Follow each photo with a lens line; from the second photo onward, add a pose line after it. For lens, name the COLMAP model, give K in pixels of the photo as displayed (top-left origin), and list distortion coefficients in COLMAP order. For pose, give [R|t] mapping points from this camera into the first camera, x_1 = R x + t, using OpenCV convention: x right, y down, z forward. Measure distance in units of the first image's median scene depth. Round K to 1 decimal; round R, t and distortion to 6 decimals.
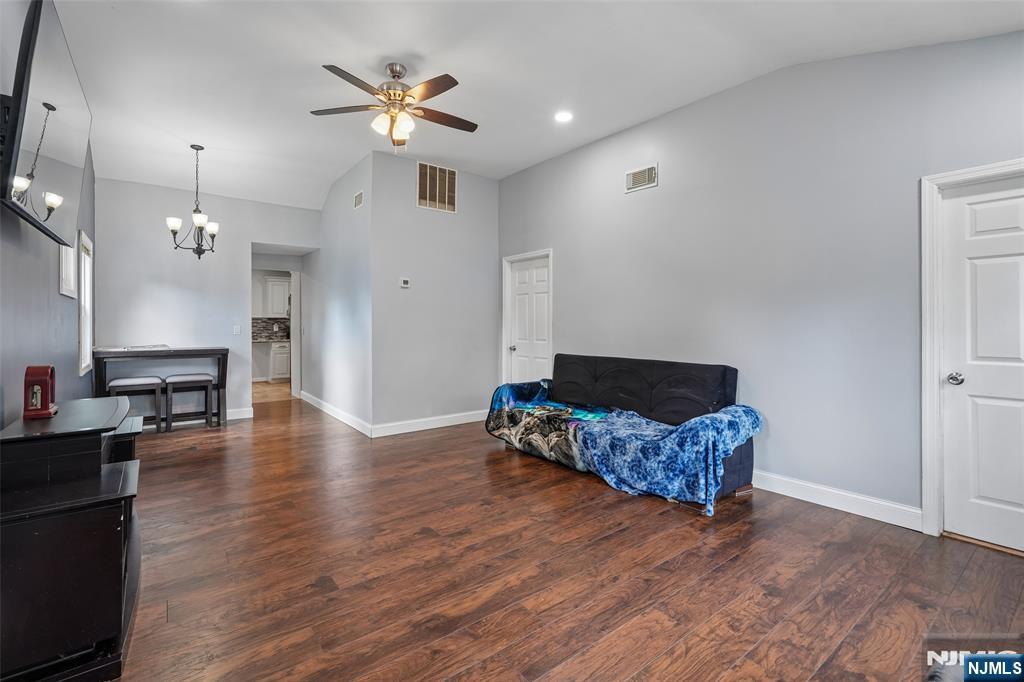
lens RADIAL K [[453.6, 0, 519.6], [0, 453.6, 325.9], [0, 0, 1]] dist [-0.007286, 0.000956]
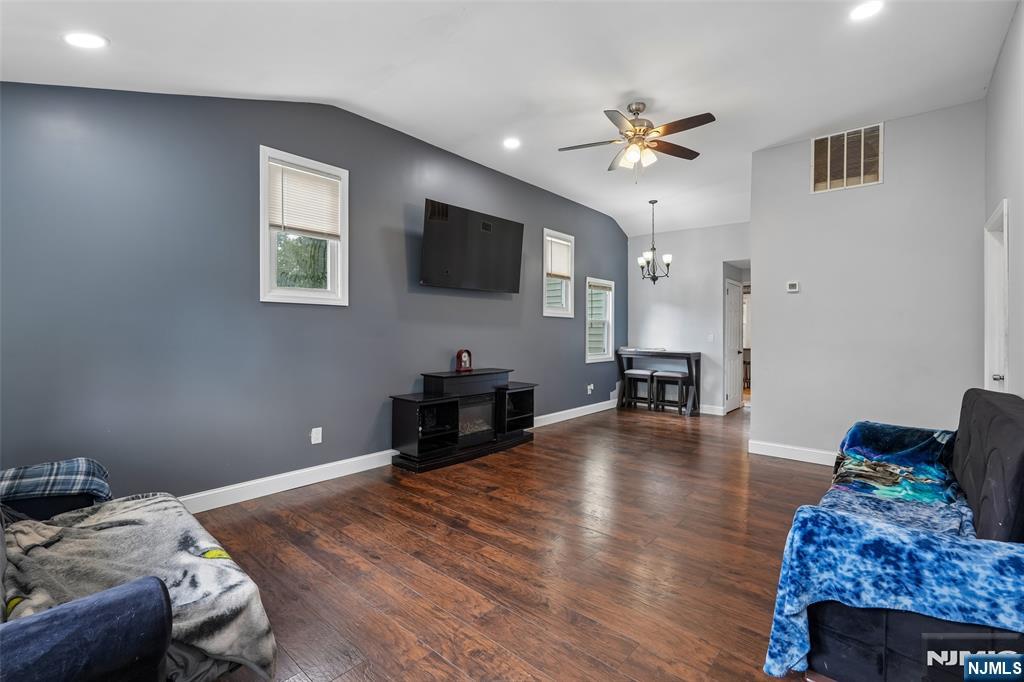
lens RADIAL K [[453.6, 0, 512.9], [0, 453.6, 333.3], [0, 0, 1]] dist [-0.007286, 0.000956]
pose [[0.190649, 0.006084, -0.981639, 0.533195], [-0.012790, 0.999911, 0.003713, -0.002430], [0.981575, 0.011847, 0.190710, 0.334216]]
